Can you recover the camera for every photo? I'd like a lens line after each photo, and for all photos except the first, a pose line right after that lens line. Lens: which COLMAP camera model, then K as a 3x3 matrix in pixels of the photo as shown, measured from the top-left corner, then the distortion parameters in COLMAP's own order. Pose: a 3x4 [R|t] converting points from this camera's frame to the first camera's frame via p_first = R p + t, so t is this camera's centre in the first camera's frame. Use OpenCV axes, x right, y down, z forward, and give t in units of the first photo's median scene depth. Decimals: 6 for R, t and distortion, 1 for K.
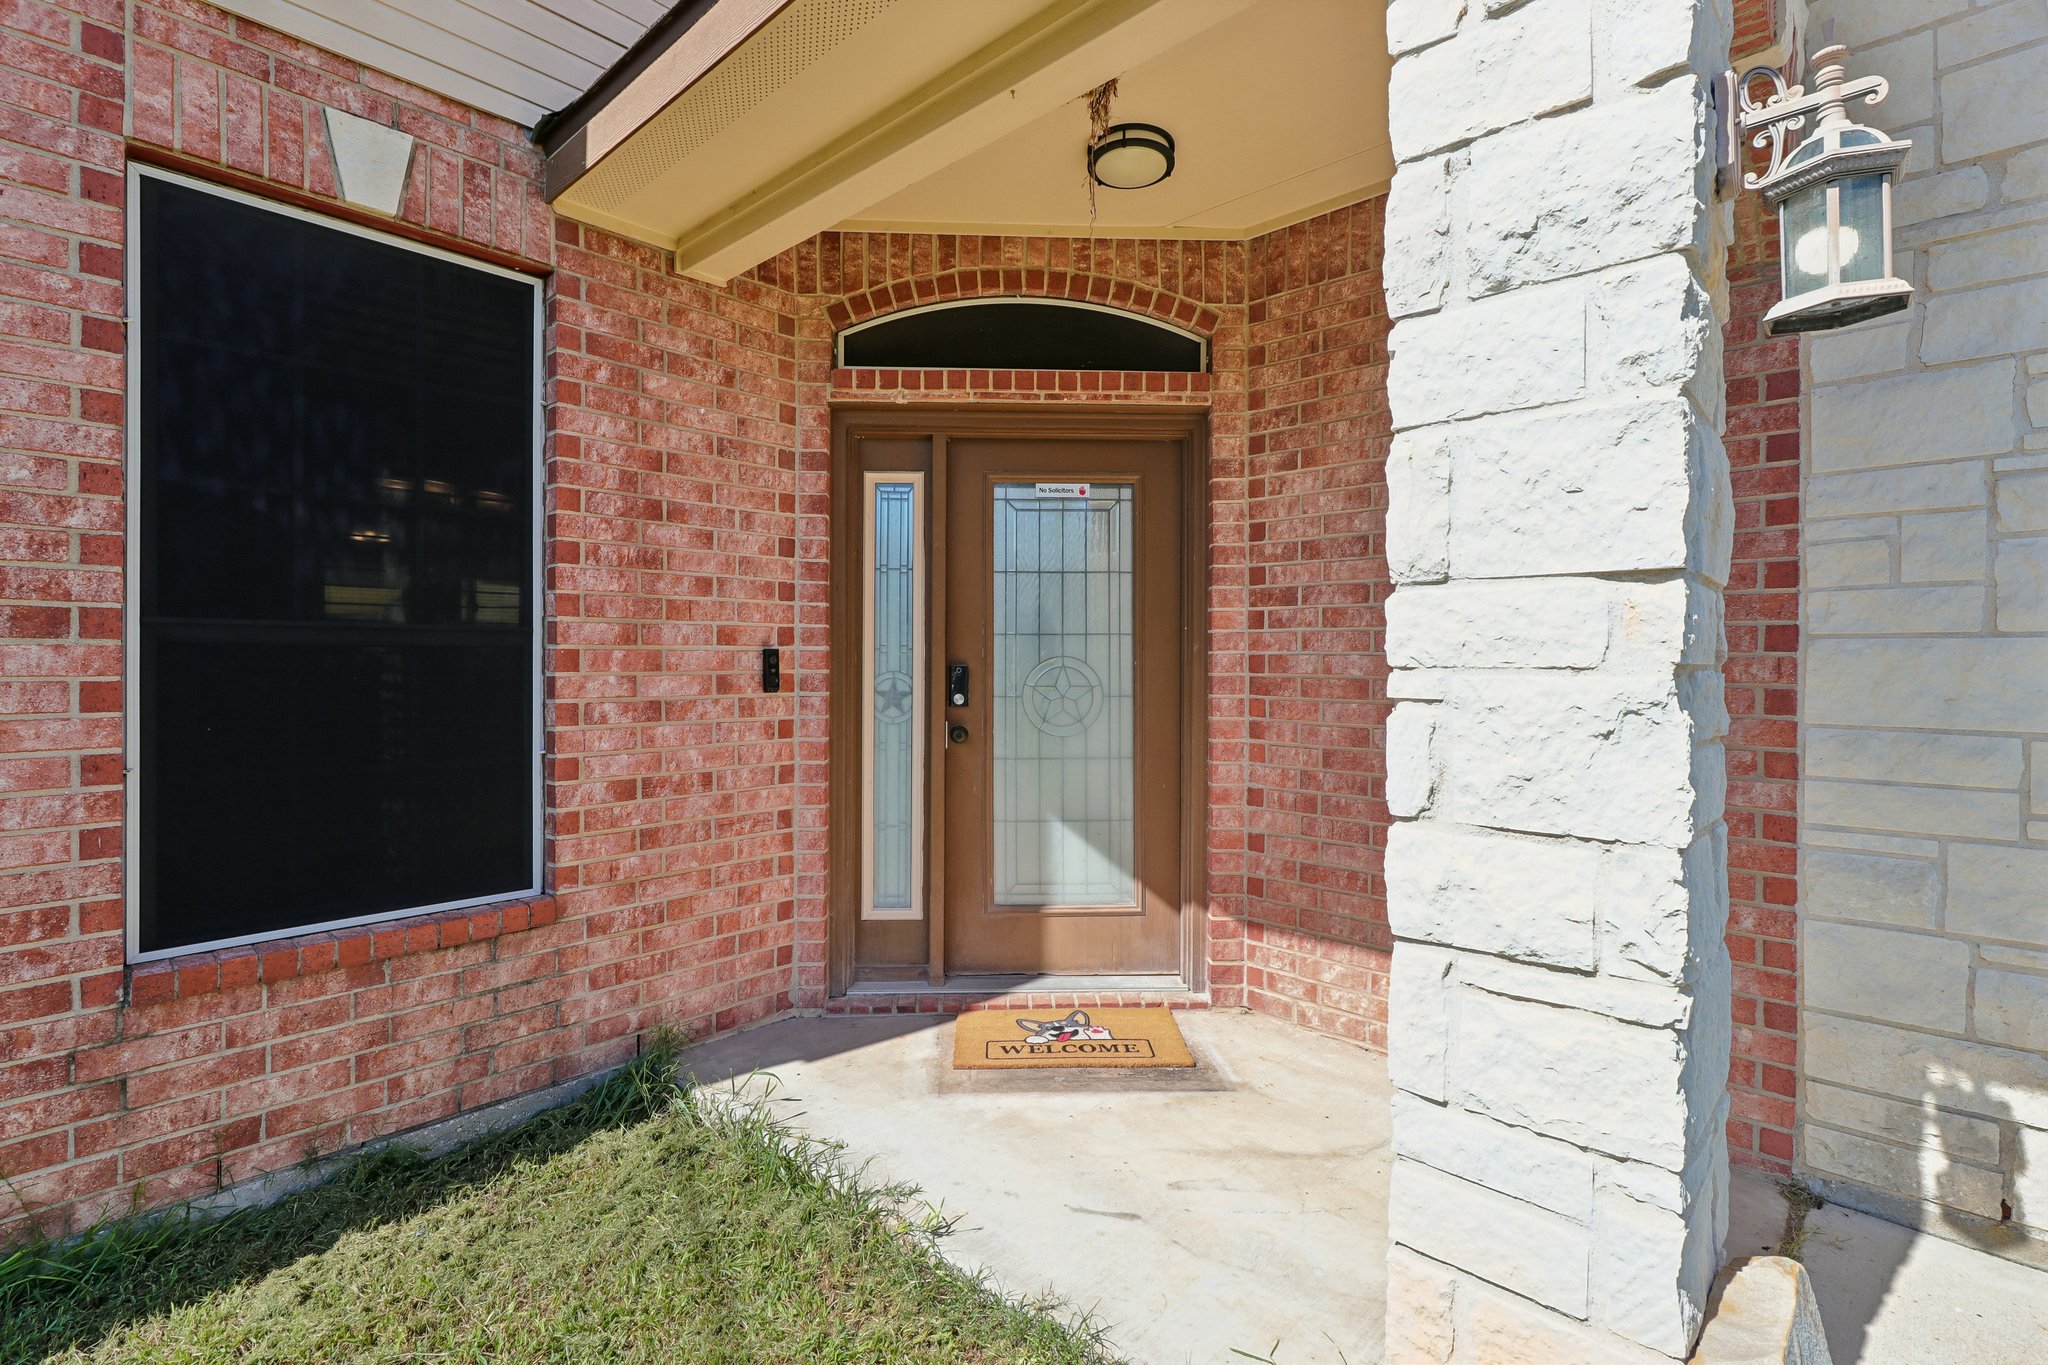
lens RADIAL K [[943.9, 0, 1030.1], [0, 943.9, 648.6], [0, 0, 1]] dist [0.003263, 0.000030]
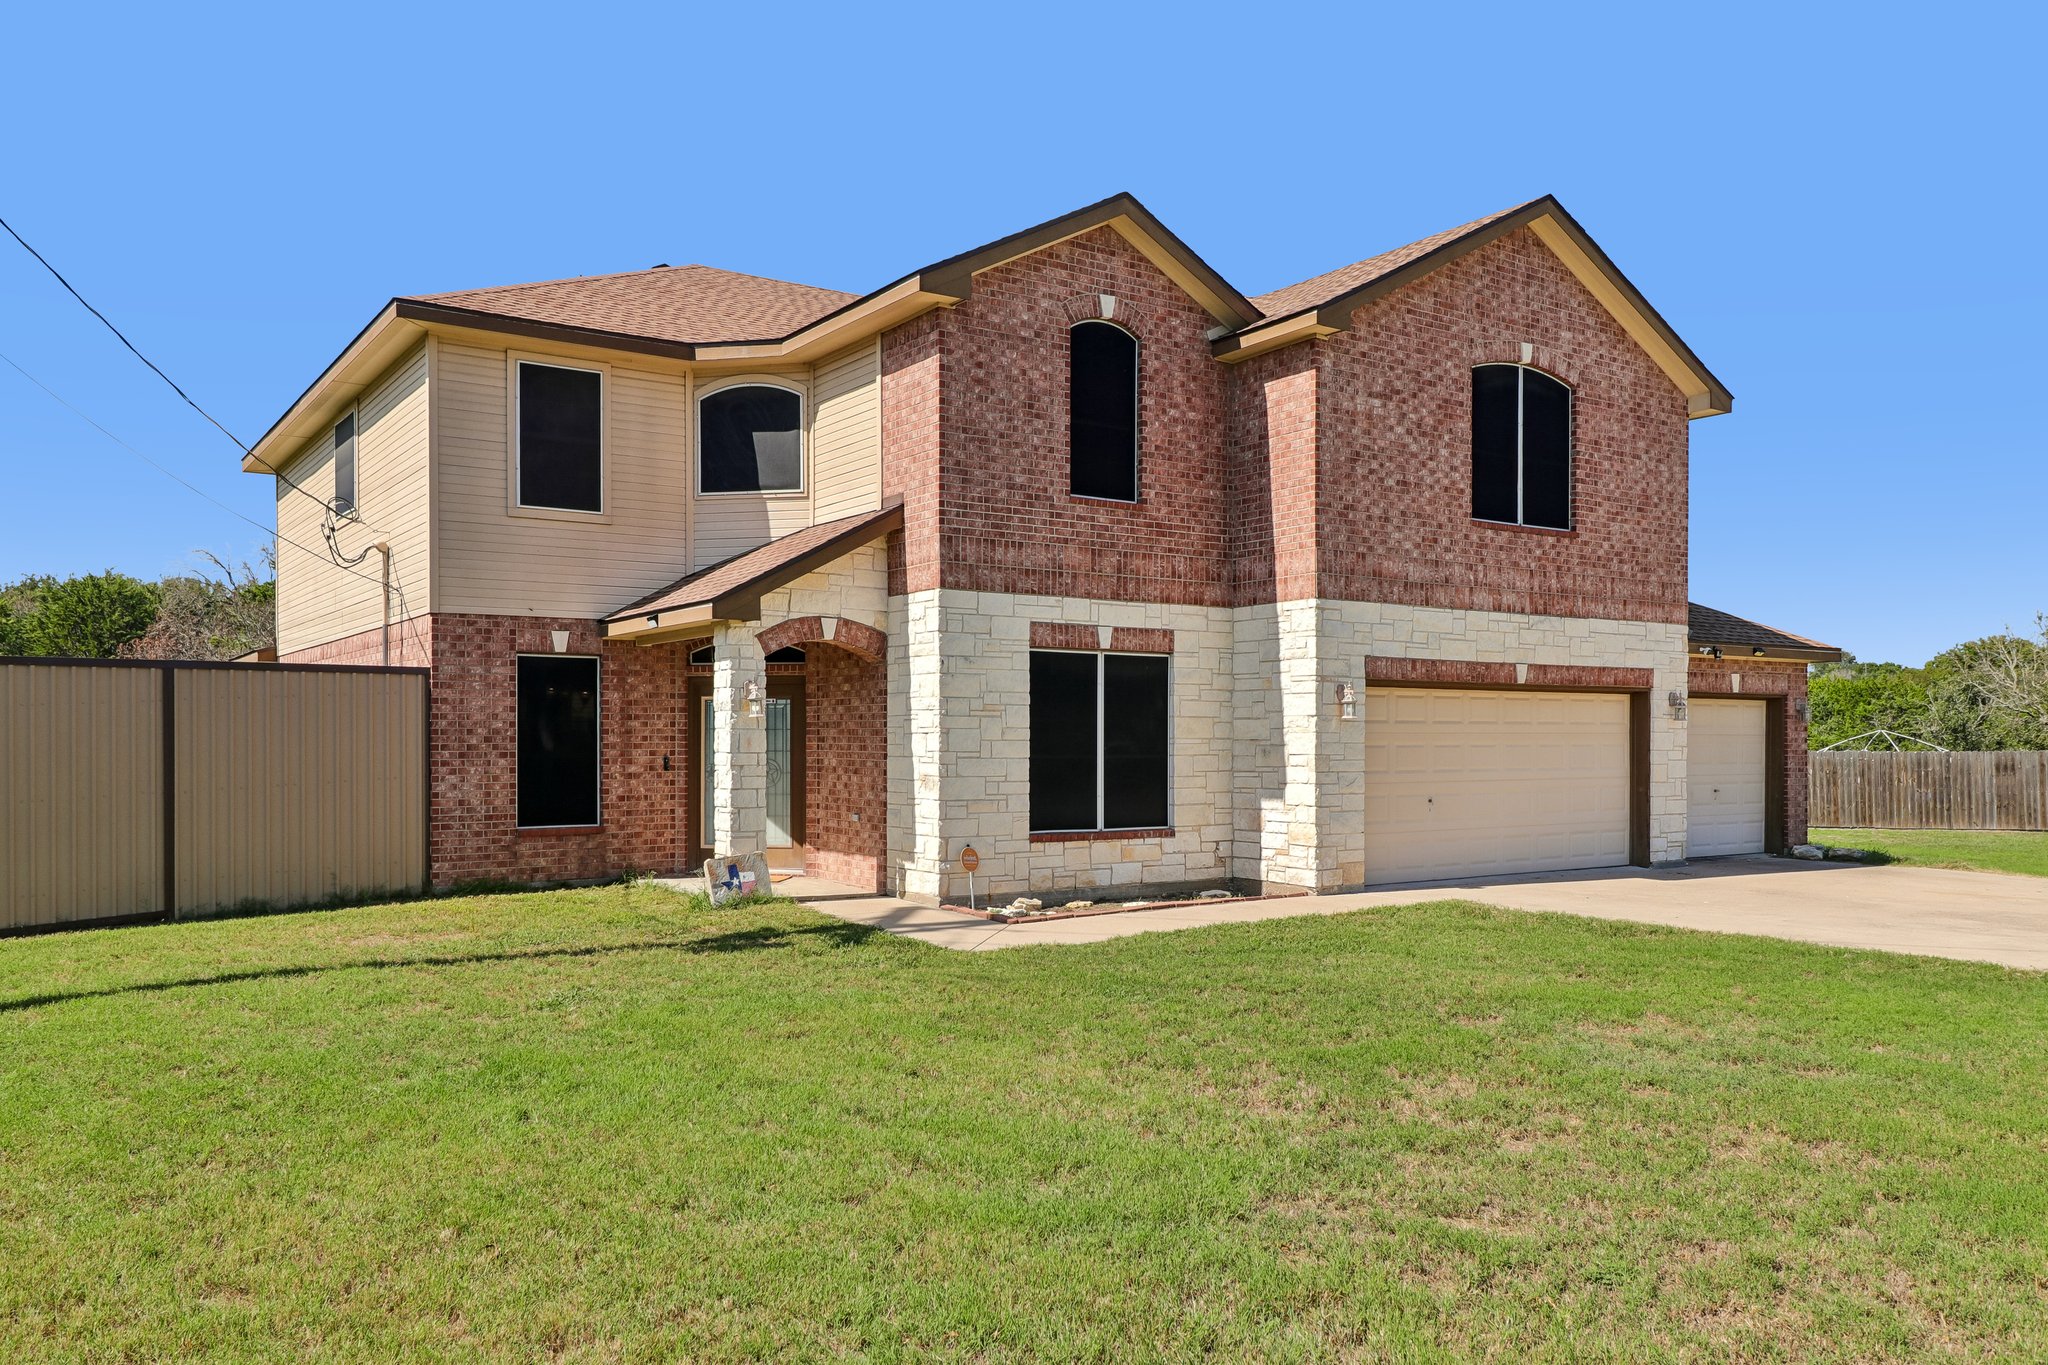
lens RADIAL K [[1508.9, 0, 1023.5], [0, 1508.9, 694.0], [0, 0, 1]] dist [0.014774, 0.002176]
pose [[0.973954, -0.010459, -0.226506, 2.220908], [0.007419, 0.999871, -0.014270, -0.141282], [0.226626, 0.012218, 0.973905, -3.988620]]
